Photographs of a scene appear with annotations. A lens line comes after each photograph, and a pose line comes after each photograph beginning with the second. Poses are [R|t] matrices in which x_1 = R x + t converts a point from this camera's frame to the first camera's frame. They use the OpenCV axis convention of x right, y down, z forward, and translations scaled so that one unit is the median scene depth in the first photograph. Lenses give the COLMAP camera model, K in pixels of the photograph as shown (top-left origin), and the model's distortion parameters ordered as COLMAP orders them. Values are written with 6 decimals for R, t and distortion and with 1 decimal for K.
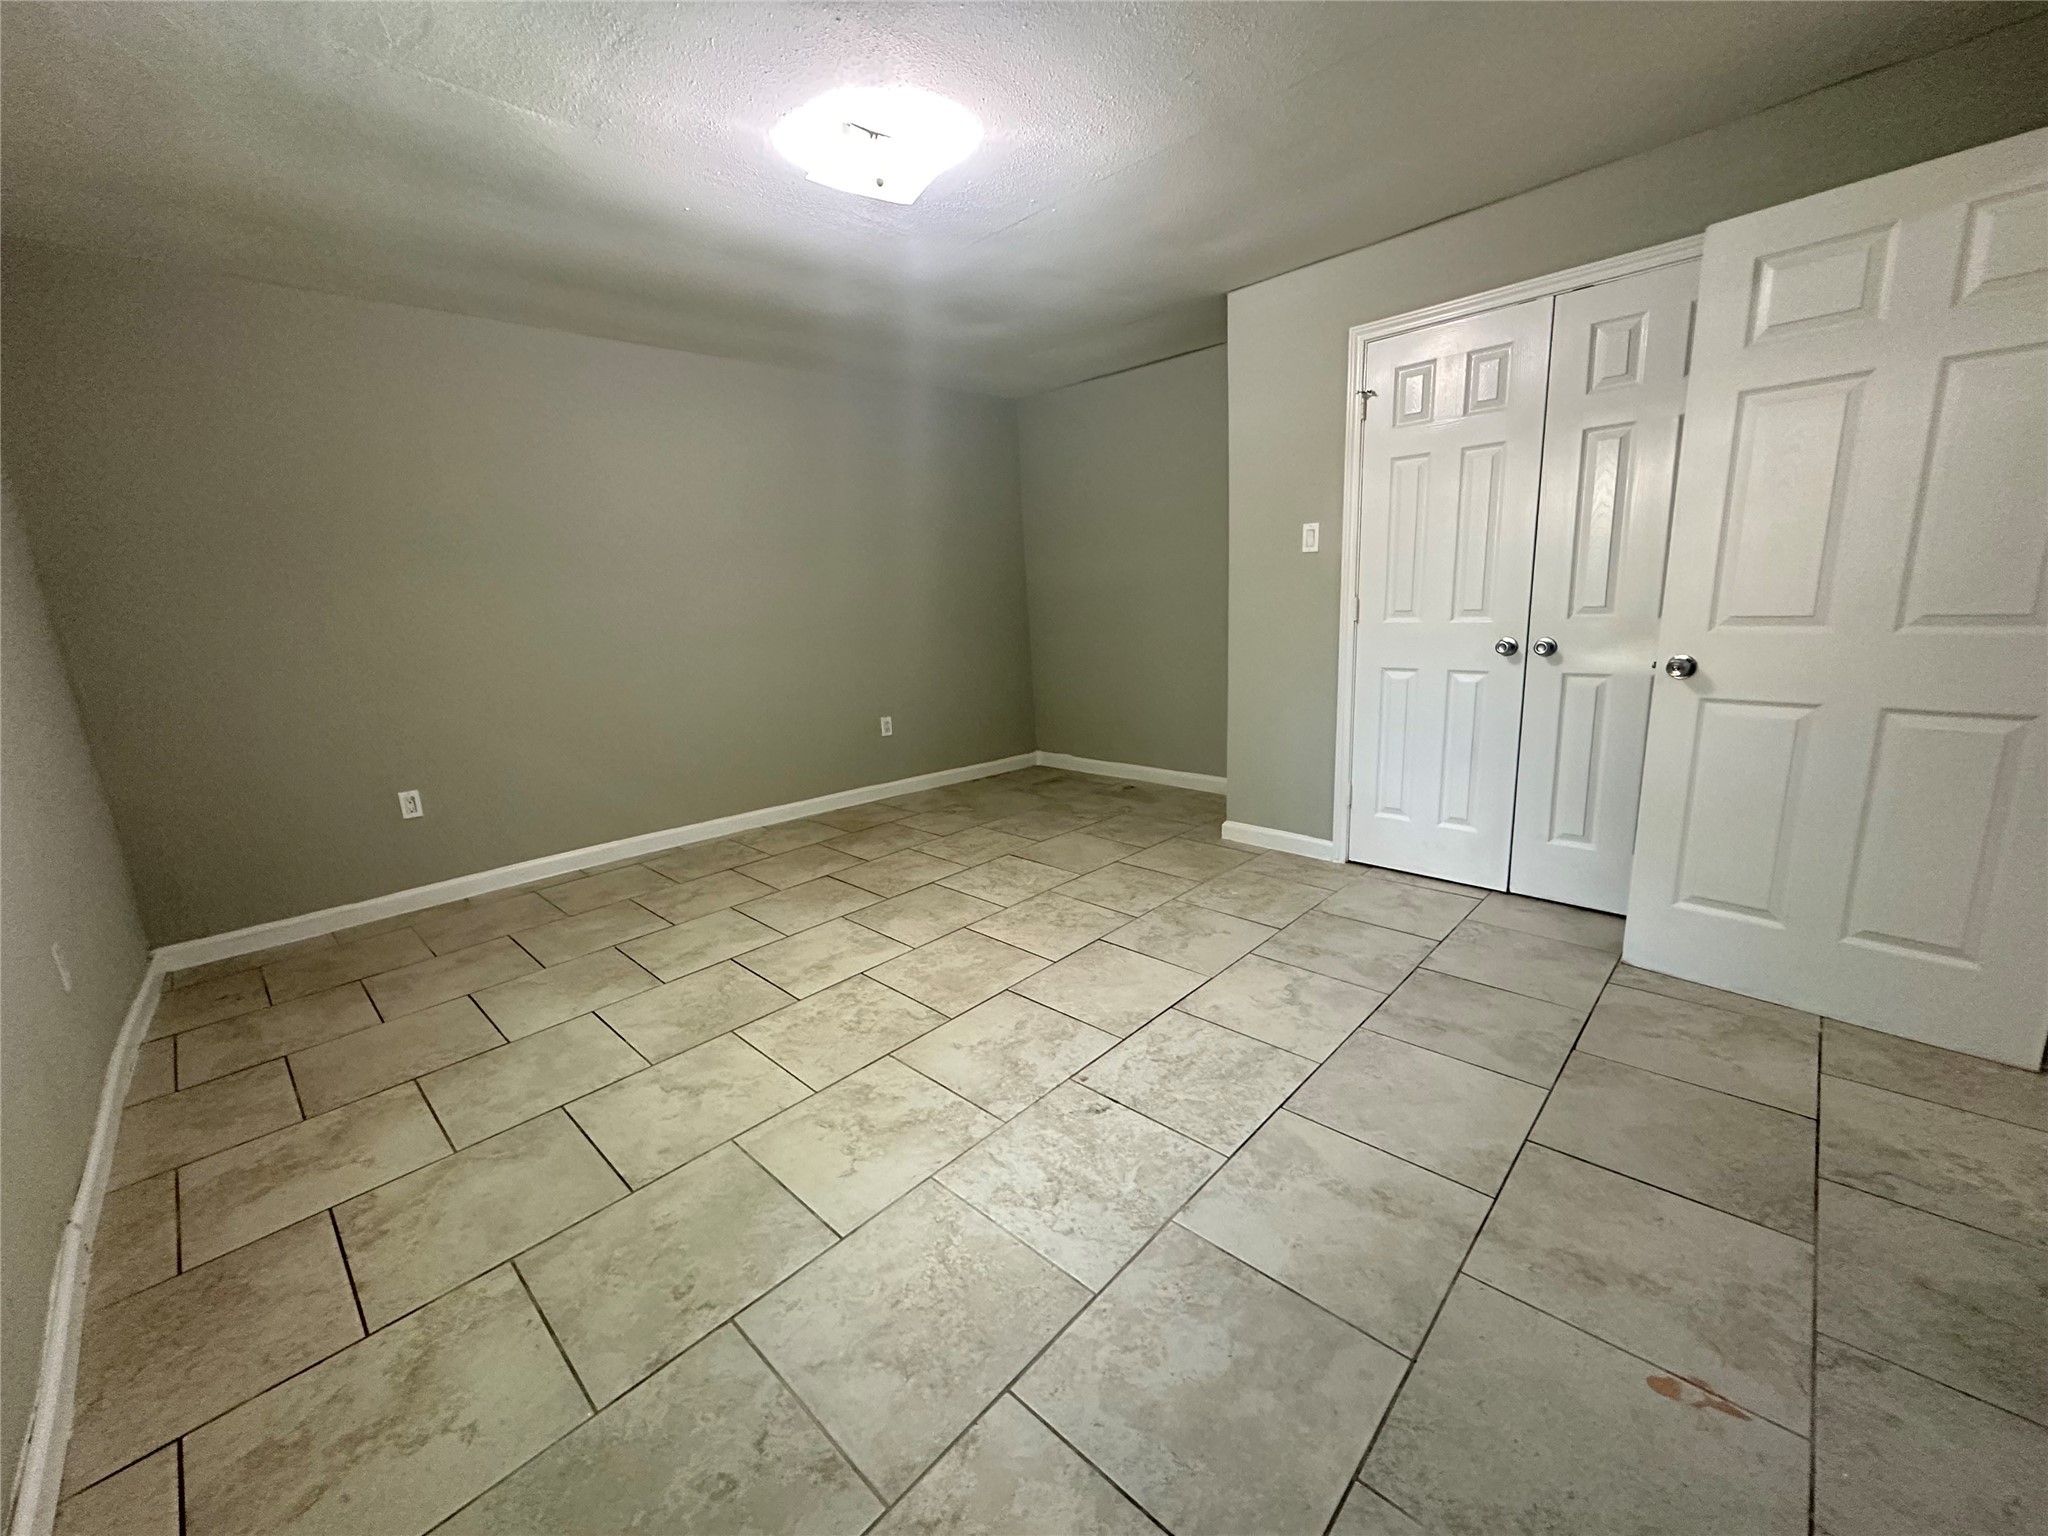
lens RADIAL K [[816.0, 0, 1022.7], [0, 816.0, 767.8], [0, 0, 1]] dist [-0.004529, -0.000006]
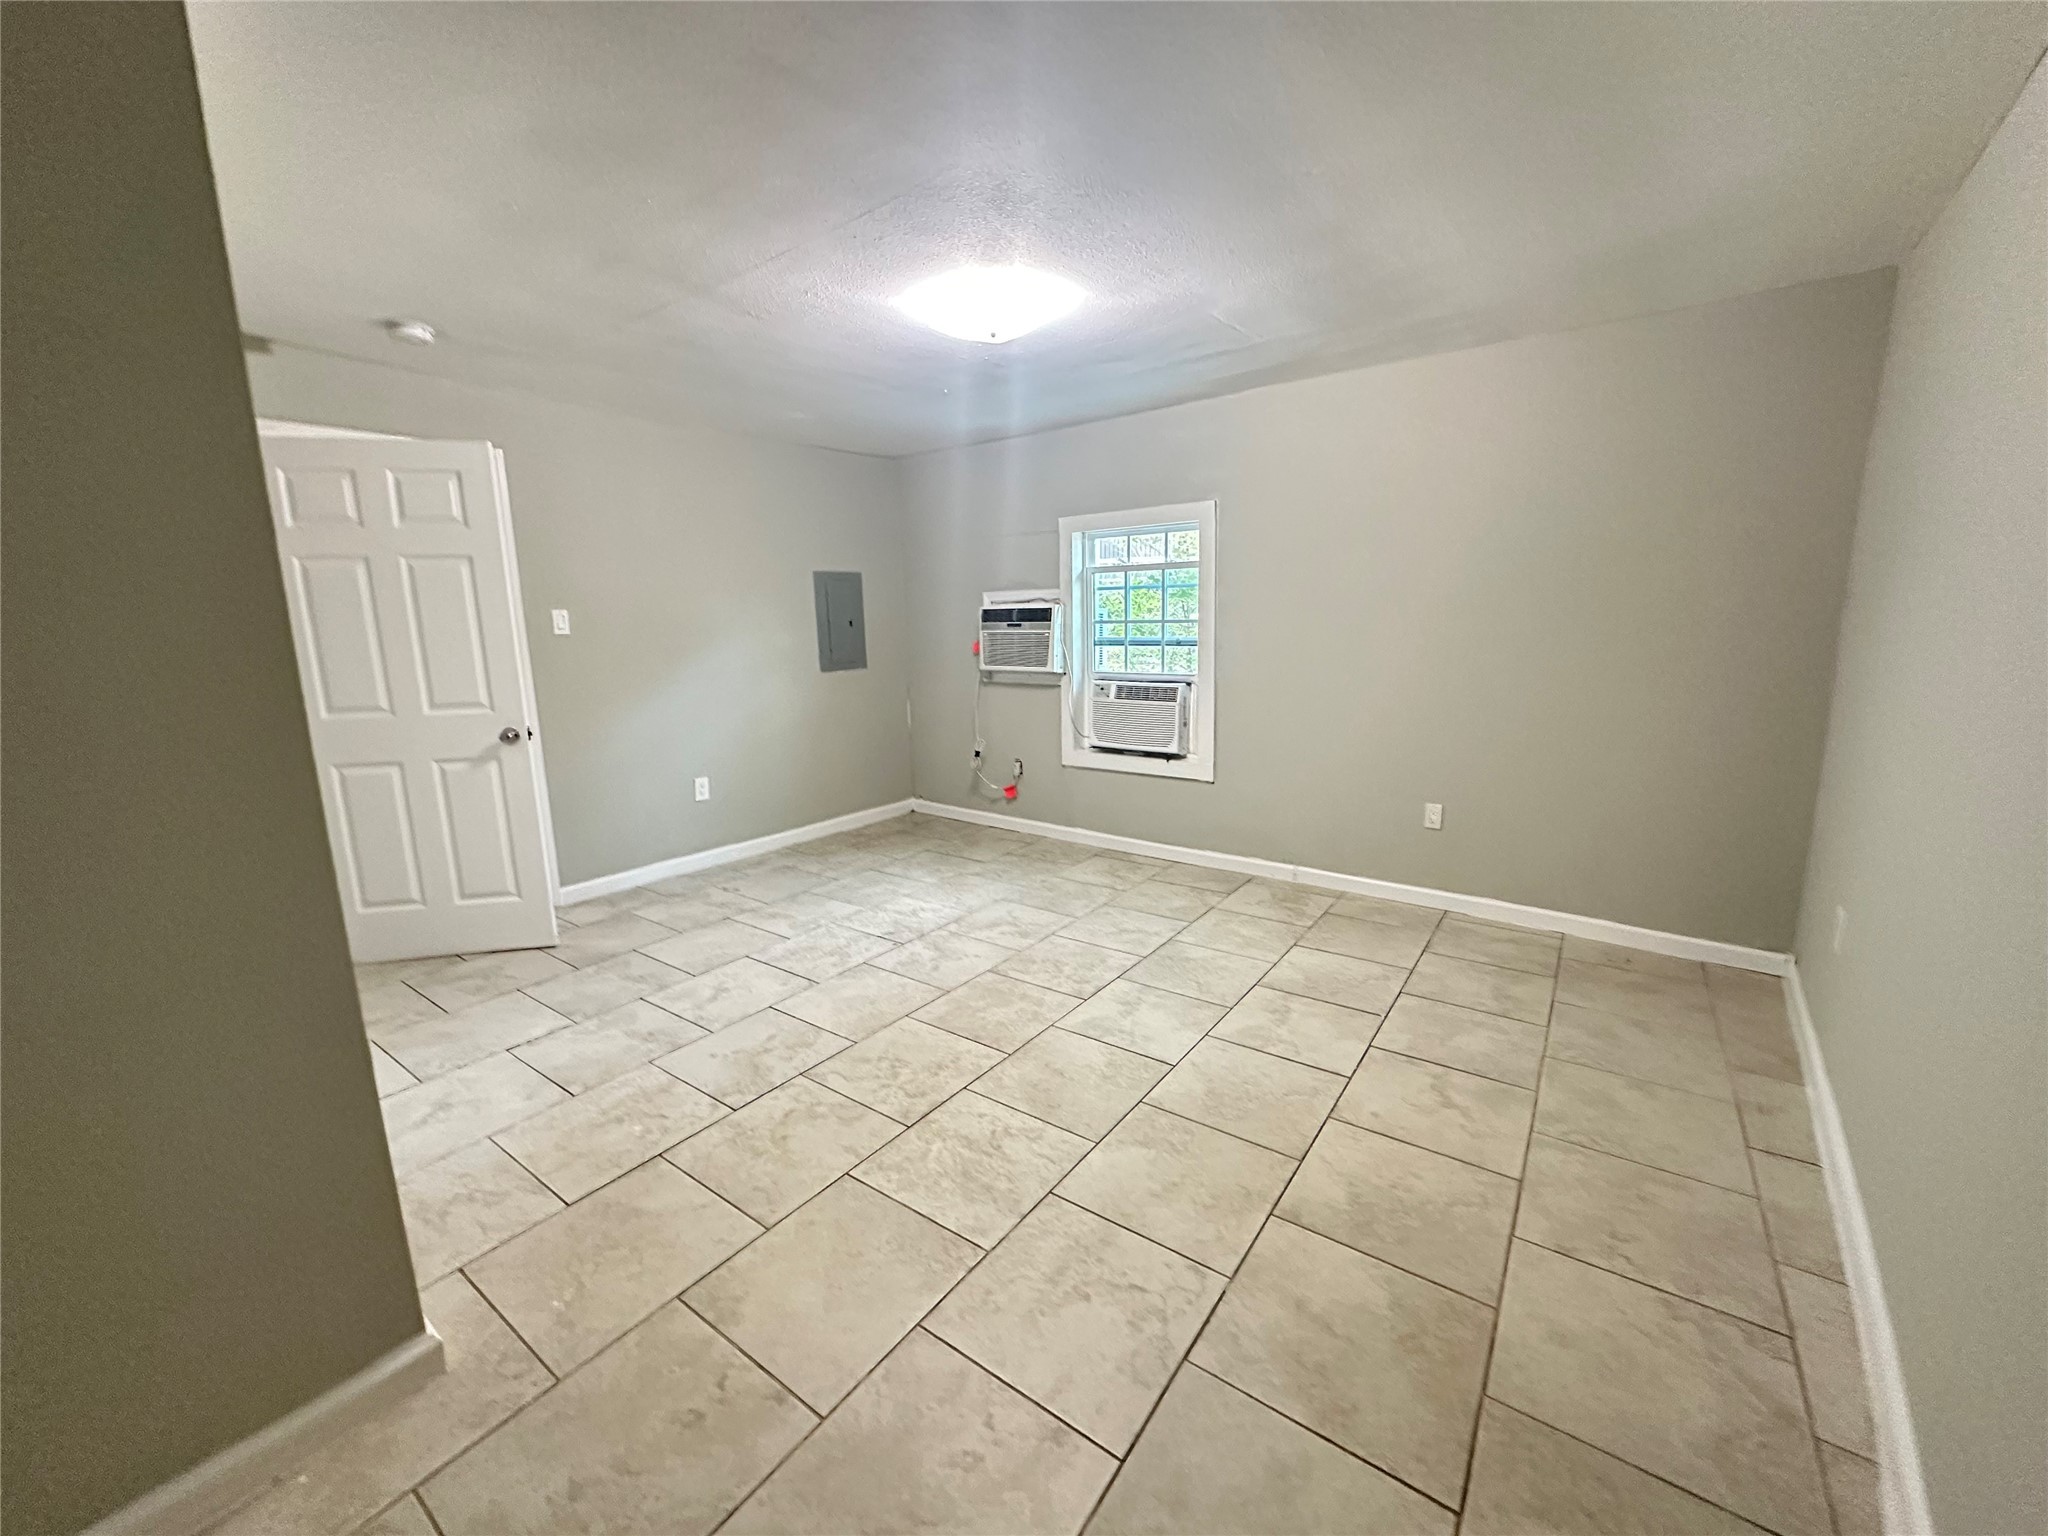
lens RADIAL K [[816.0, 0, 1019.6], [0, 816.0, 768.6], [0, 0, 1]] dist [-0.004529, -0.000006]
pose [[-0.988683, 0.086430, -0.122620, -0.003458], [0.030876, 0.917095, 0.397472, -0.481211], [0.146807, 0.389187, -0.909385, 1.912426]]
